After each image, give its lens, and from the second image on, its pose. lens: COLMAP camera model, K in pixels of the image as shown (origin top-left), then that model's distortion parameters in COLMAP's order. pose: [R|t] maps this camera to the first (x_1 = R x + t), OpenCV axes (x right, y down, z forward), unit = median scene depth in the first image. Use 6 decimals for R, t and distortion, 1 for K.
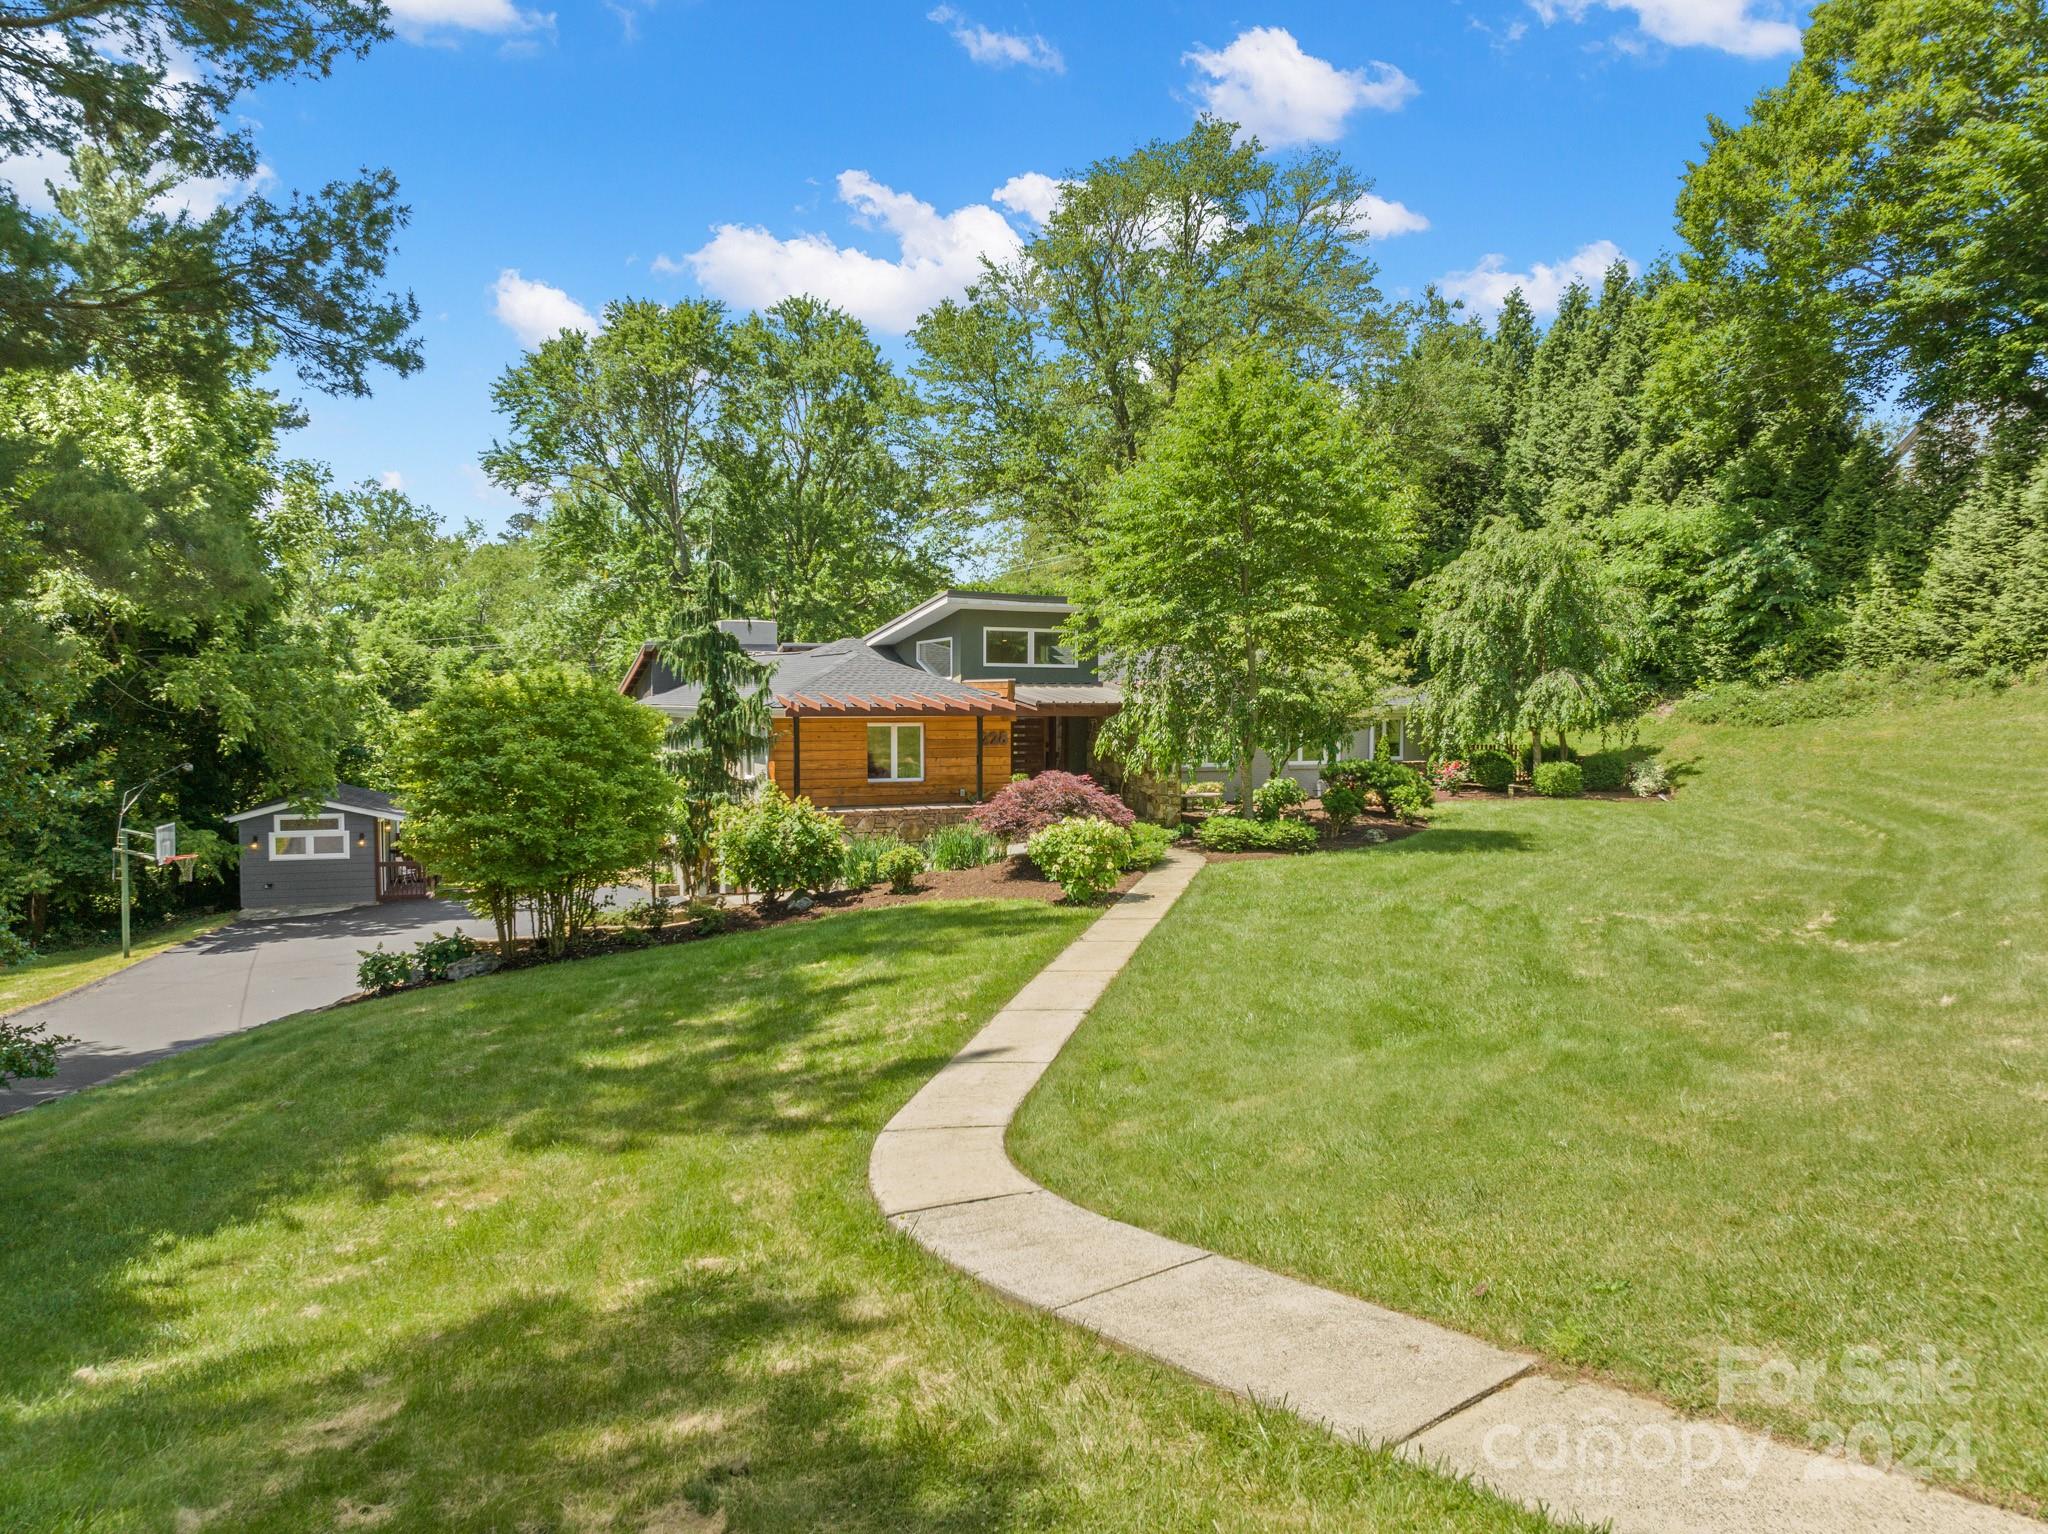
lens RADIAL K [[1436.0, 0, 1010.4], [0, 1436.0, 763.8], [0, 0, 1]] dist [-0.009448, 0.012978]
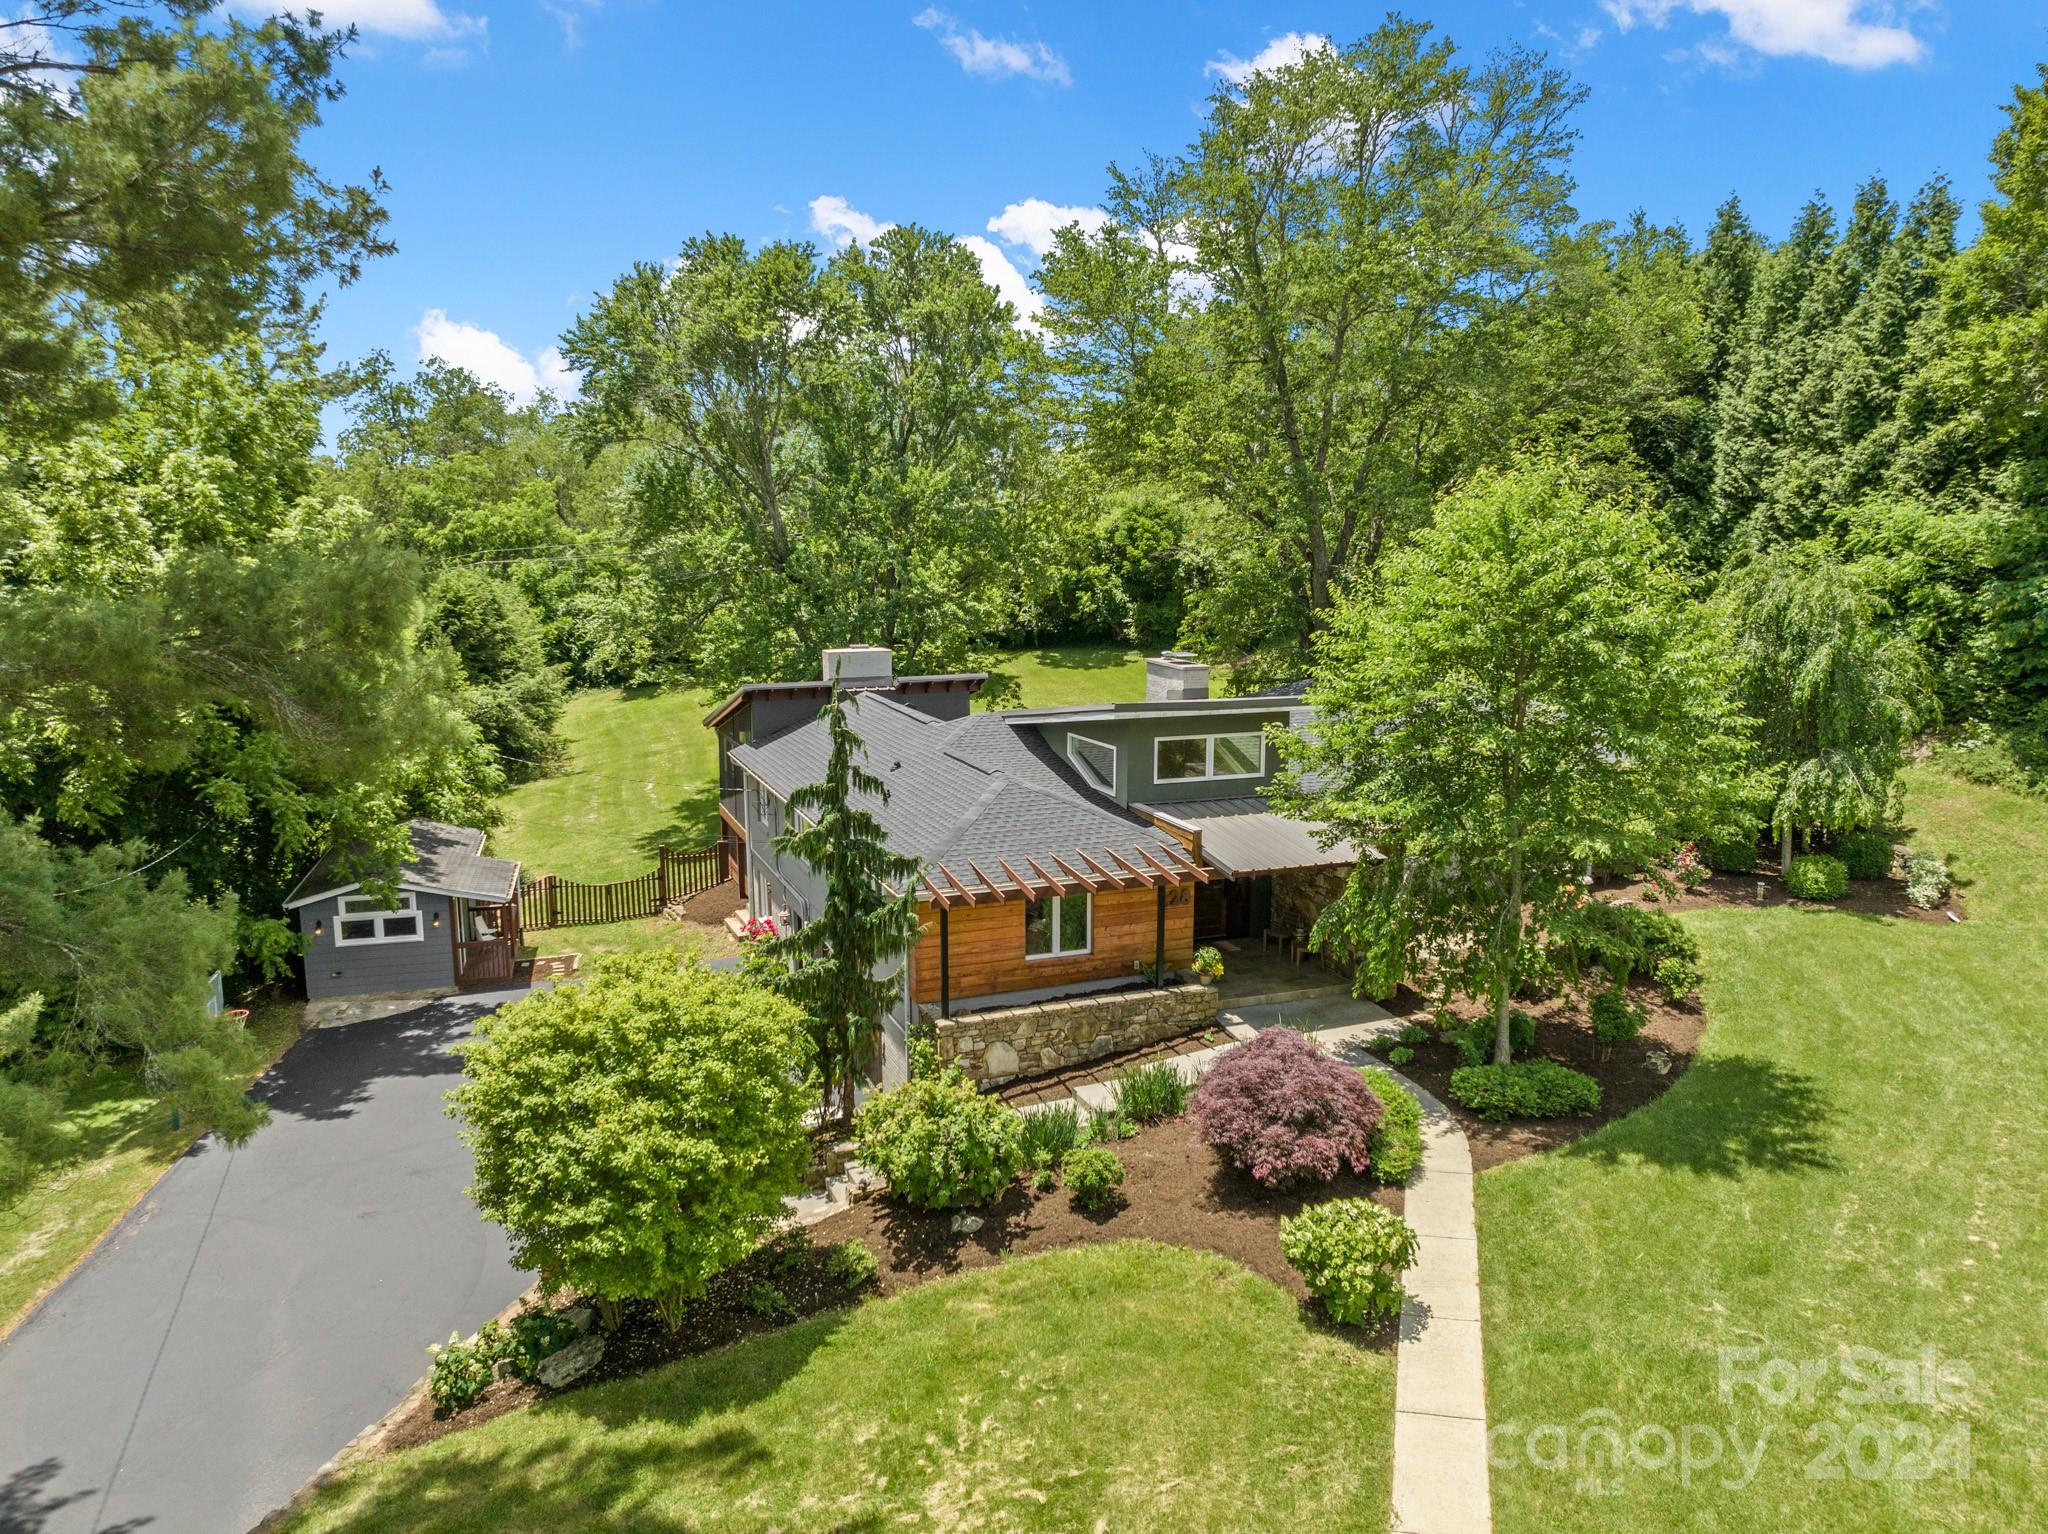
lens RADIAL K [[1436.0, 0, 1036.7], [0, 1436.0, 766.5], [0, 0, 1]] dist [-0.009448, 0.012978]
pose [[0.999341, 0.004737, -0.036000, -0.037210], [-0.000296, 0.992483, 0.122385, -0.117386], [0.036309, -0.122293, 0.991830, 0.109752]]
